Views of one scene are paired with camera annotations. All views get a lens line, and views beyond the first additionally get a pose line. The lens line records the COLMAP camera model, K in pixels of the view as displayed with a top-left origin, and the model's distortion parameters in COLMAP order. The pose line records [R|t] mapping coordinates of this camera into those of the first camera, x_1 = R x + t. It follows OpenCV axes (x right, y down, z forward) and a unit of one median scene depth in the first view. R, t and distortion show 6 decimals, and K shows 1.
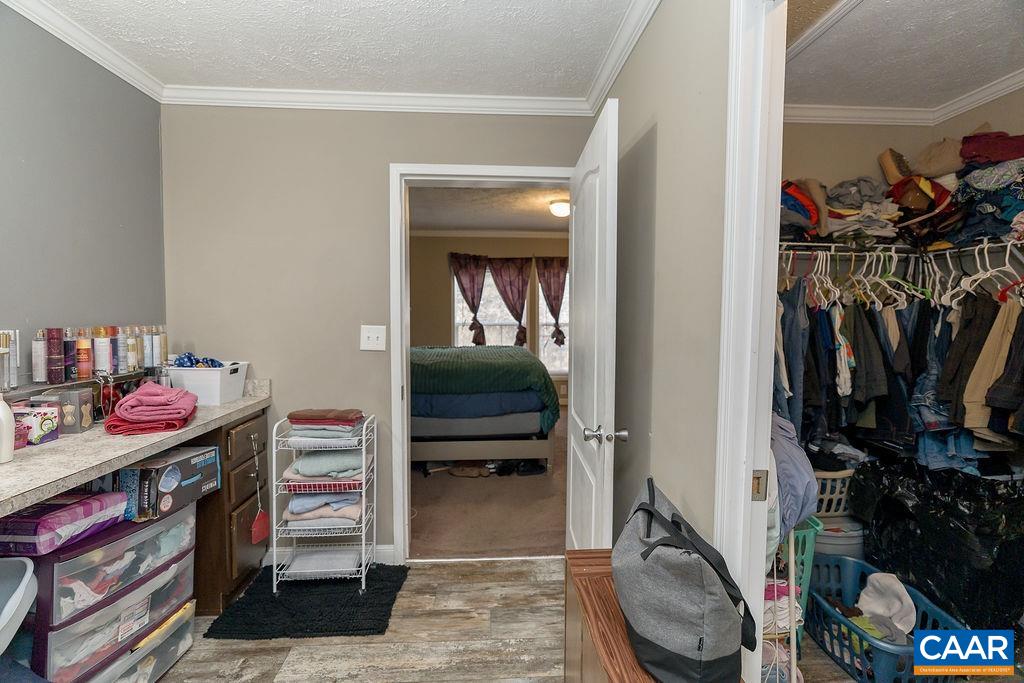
lens RADIAL K [[461.4, 0, 512.2], [0, 461.4, 338.8], [0, 0, 1]] dist [-0.003869, 0.001319]
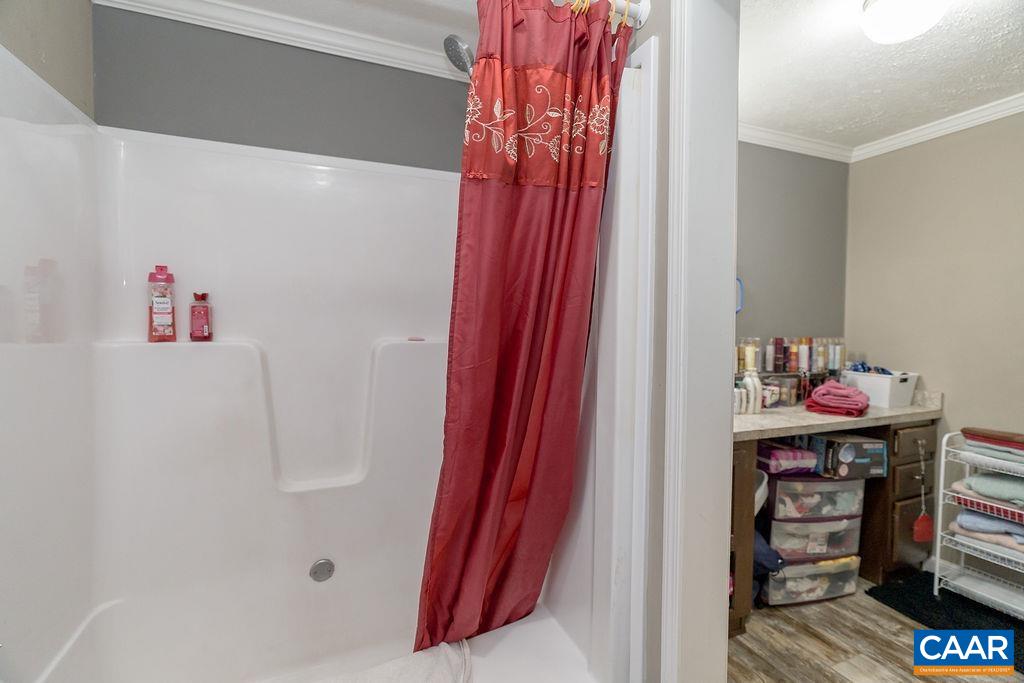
lens RADIAL K [[461.4, 0, 512.5], [0, 461.4, 338.3], [0, 0, 1]] dist [-0.003869, 0.001319]
pose [[0.328853, 0.020130, -0.944166, 0.166096], [-0.053737, 0.998552, 0.002573, 0.020443], [0.942851, 0.049891, 0.329459, -0.324306]]
